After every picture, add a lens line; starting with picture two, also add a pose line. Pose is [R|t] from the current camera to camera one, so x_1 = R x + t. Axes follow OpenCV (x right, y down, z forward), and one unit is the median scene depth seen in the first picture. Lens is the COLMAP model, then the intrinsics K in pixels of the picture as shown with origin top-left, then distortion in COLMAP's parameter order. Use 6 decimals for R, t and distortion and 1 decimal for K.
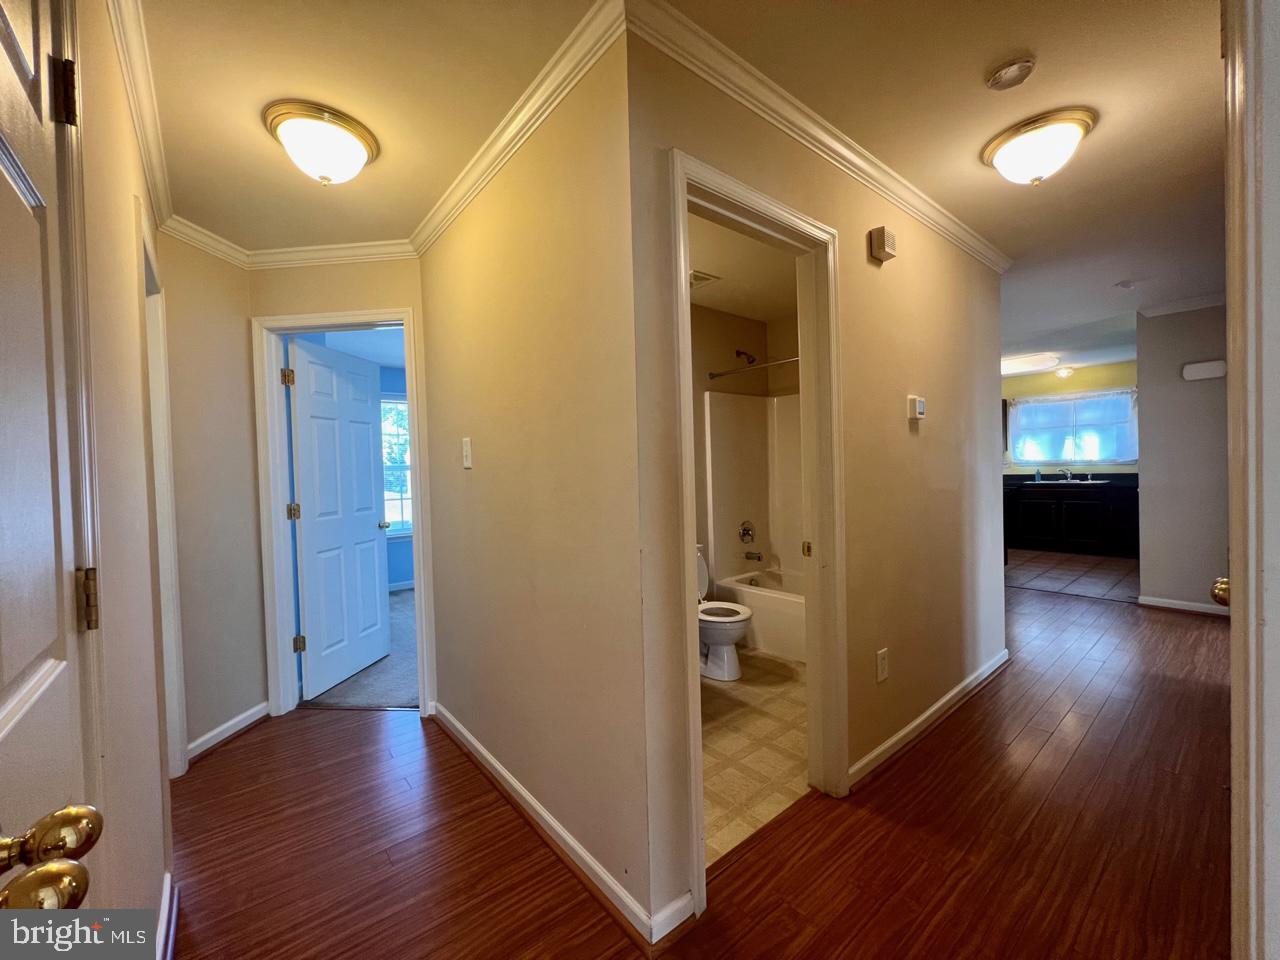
lens RADIAL K [[516.9, 0, 636.7], [0, 516.9, 481.2], [0, 0, 1]] dist [0.001111, -0.000288]
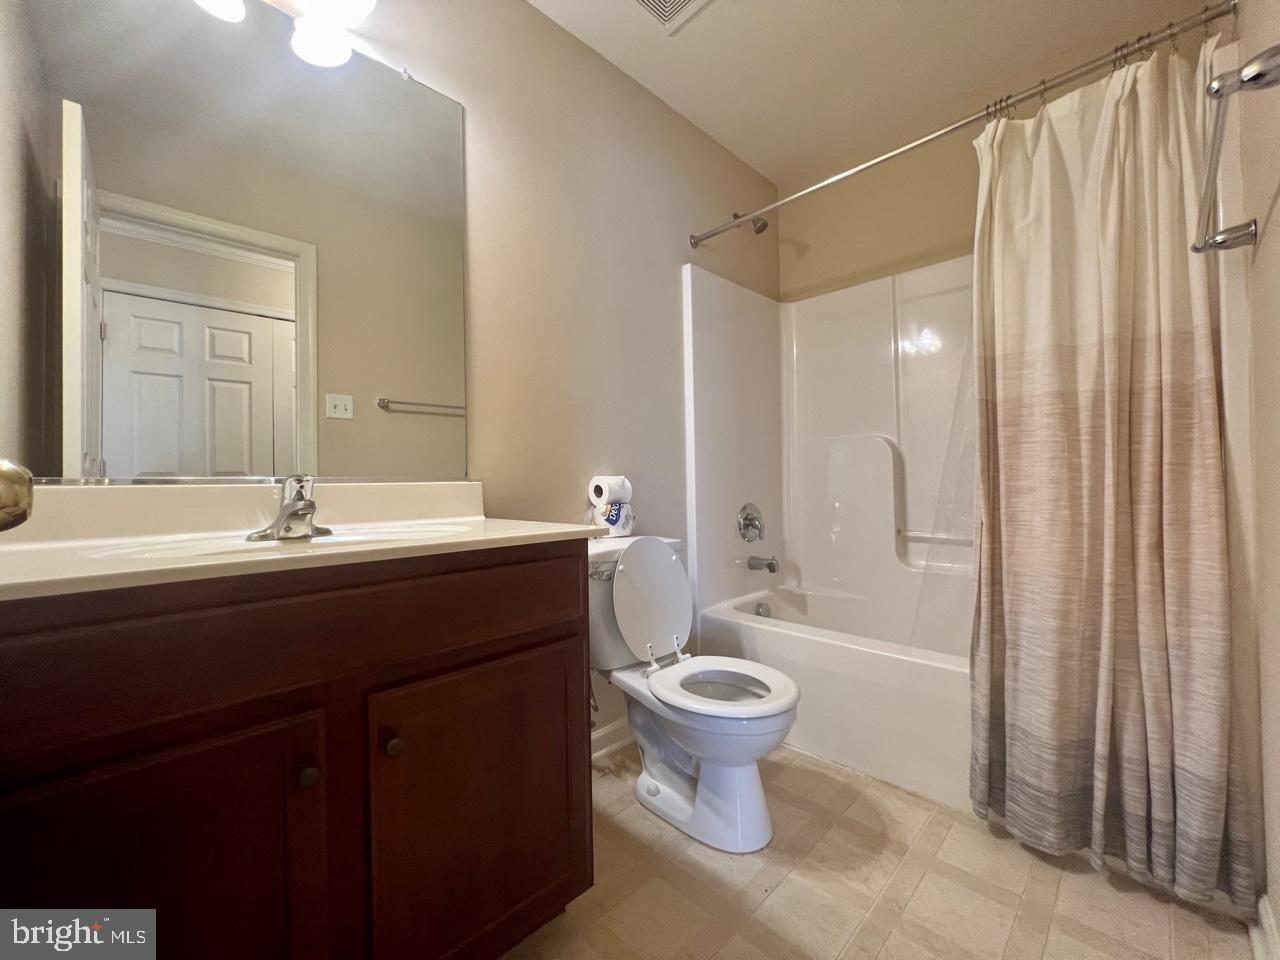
lens RADIAL K [[516.9, 0, 635.5], [0, 516.9, 478.6], [0, 0, 1]] dist [0.001111, -0.000288]
pose [[0.996357, 0.012217, 0.084398, 0.037172], [-0.009619, 0.999470, -0.031112, 0.072954], [-0.084733, 0.030187, 0.995946, 0.458013]]
